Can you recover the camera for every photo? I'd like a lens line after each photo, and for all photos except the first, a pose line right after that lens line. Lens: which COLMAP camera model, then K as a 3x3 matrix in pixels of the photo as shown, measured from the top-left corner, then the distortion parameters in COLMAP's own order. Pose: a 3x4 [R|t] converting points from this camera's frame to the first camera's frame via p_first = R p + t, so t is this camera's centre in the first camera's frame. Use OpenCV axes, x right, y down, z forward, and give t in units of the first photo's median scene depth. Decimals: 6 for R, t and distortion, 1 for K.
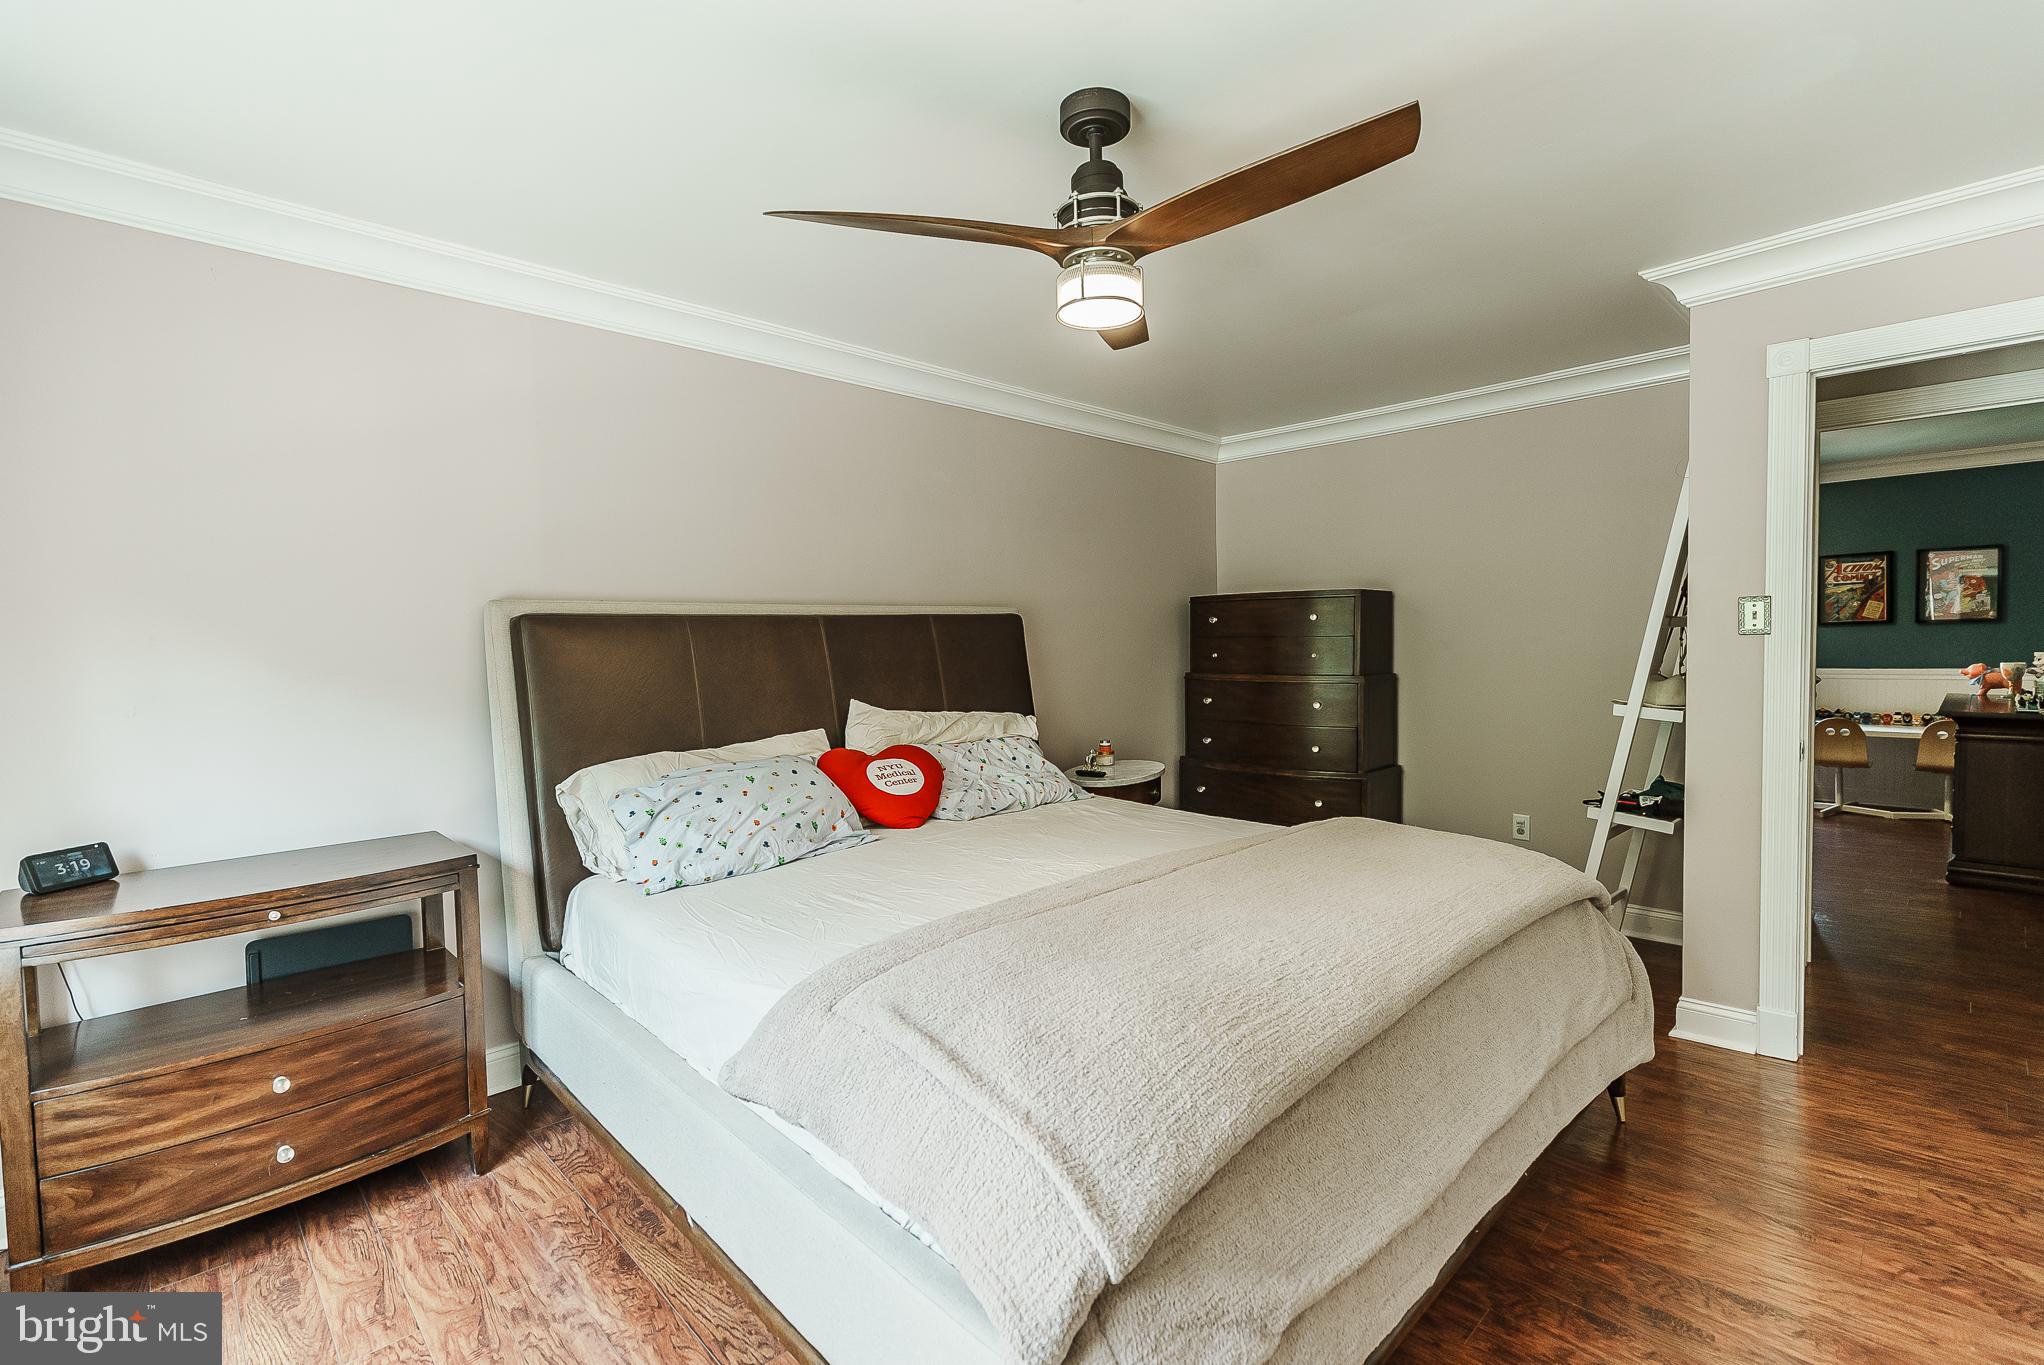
lens RADIAL K [[916.8, 0, 1029.1], [0, 916.8, 684.0], [0, 0, 1]] dist [0.003267, -0.000505]
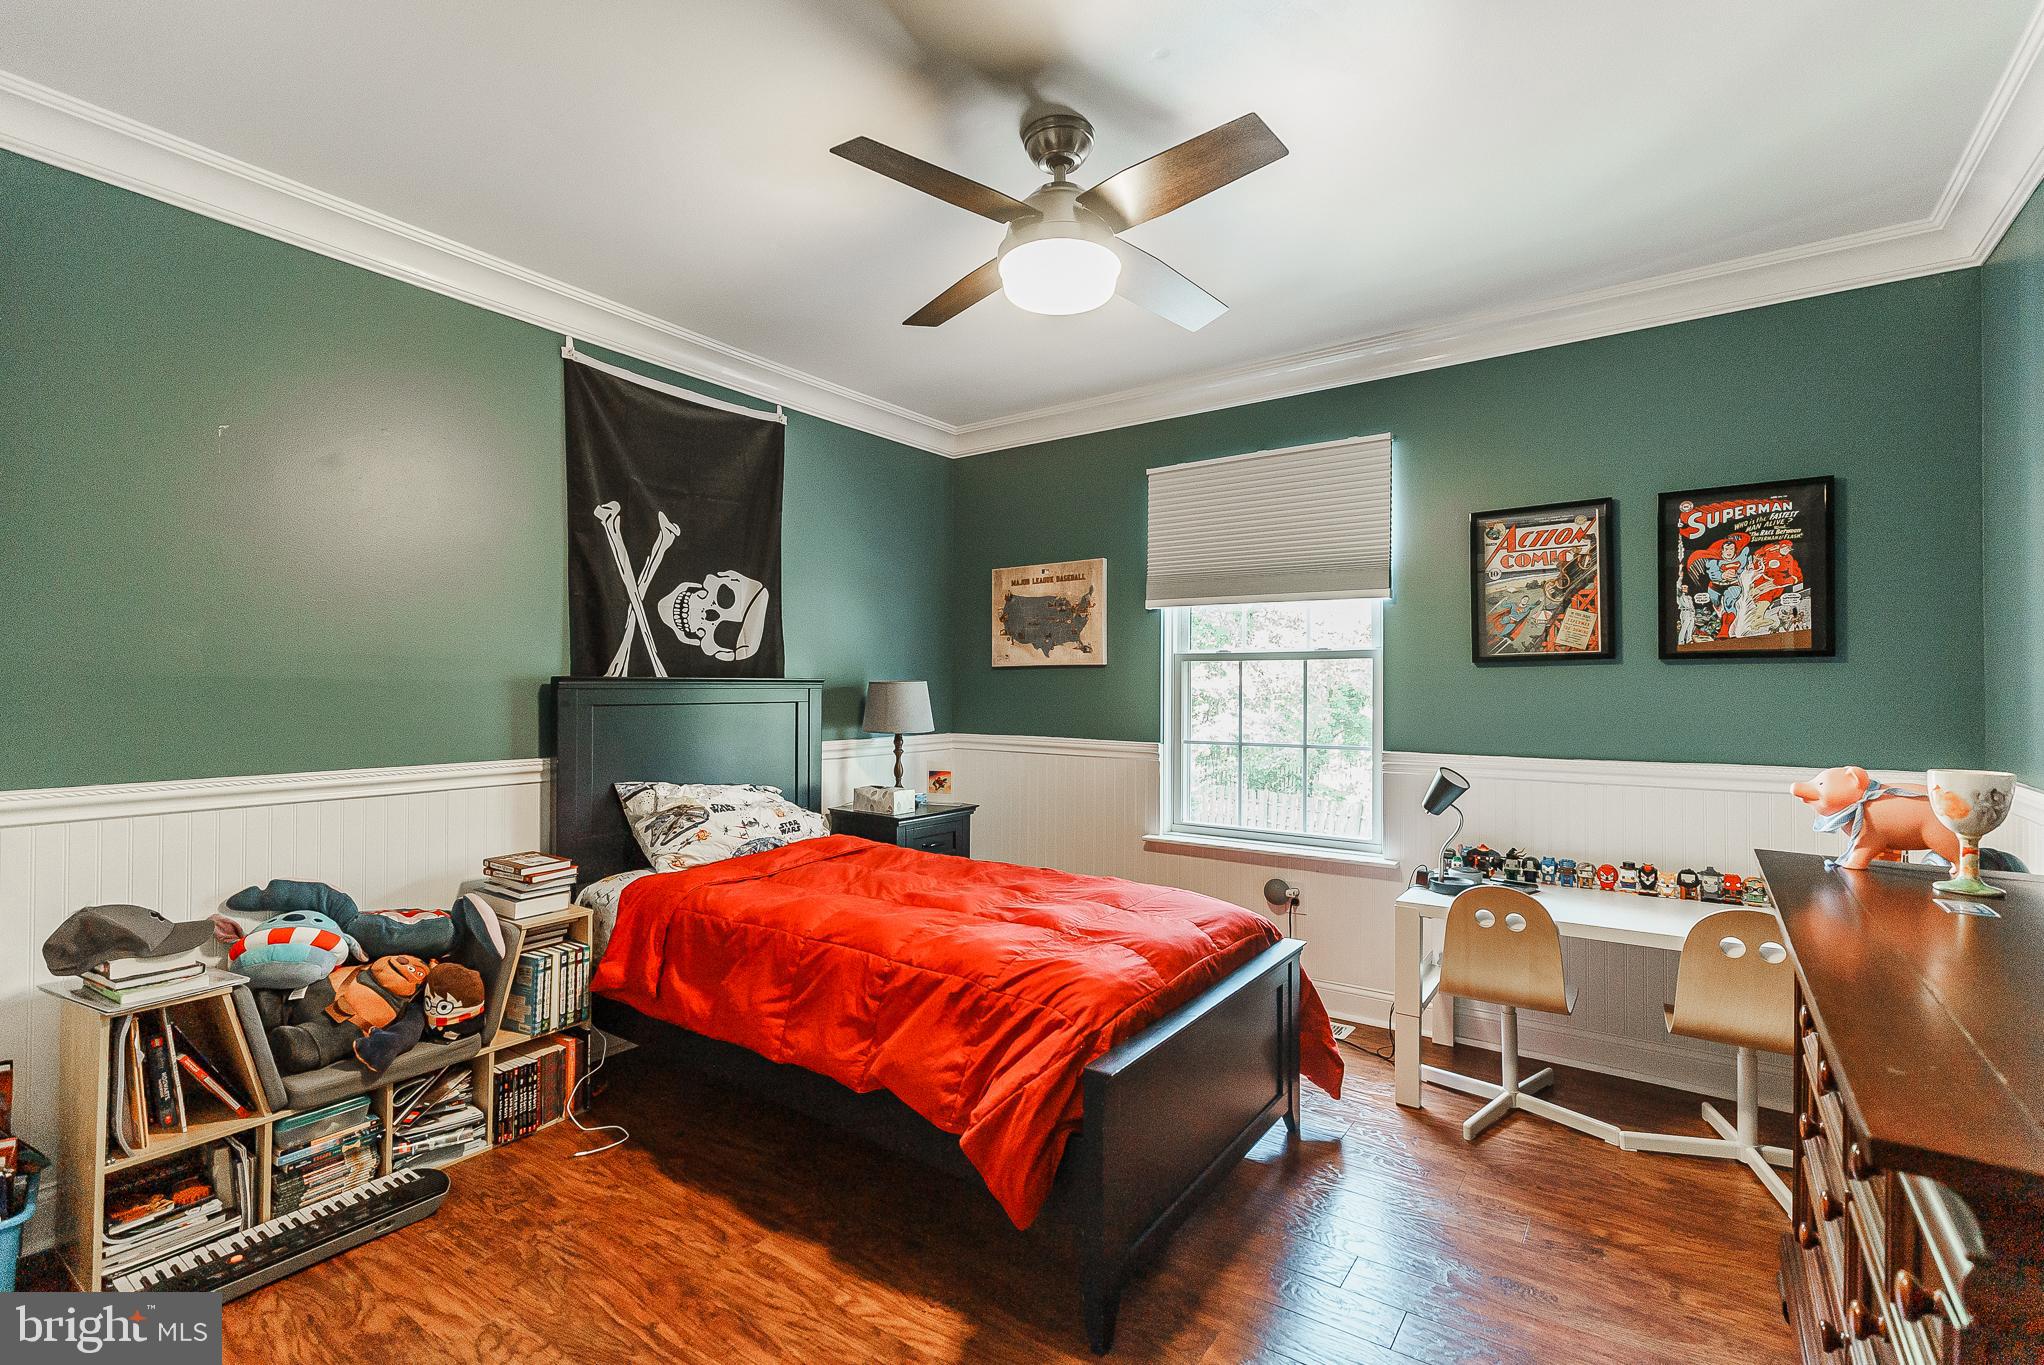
lens RADIAL K [[916.8, 0, 1029.1], [0, 916.8, 684.0], [0, 0, 1]] dist [0.003267, -0.000505]
pose [[0.982792, 0.028902, 0.182438, 0.588109], [-0.018290, 0.998056, -0.059583, -0.022823], [-0.183805, 0.055221, 0.981410, 0.624434]]
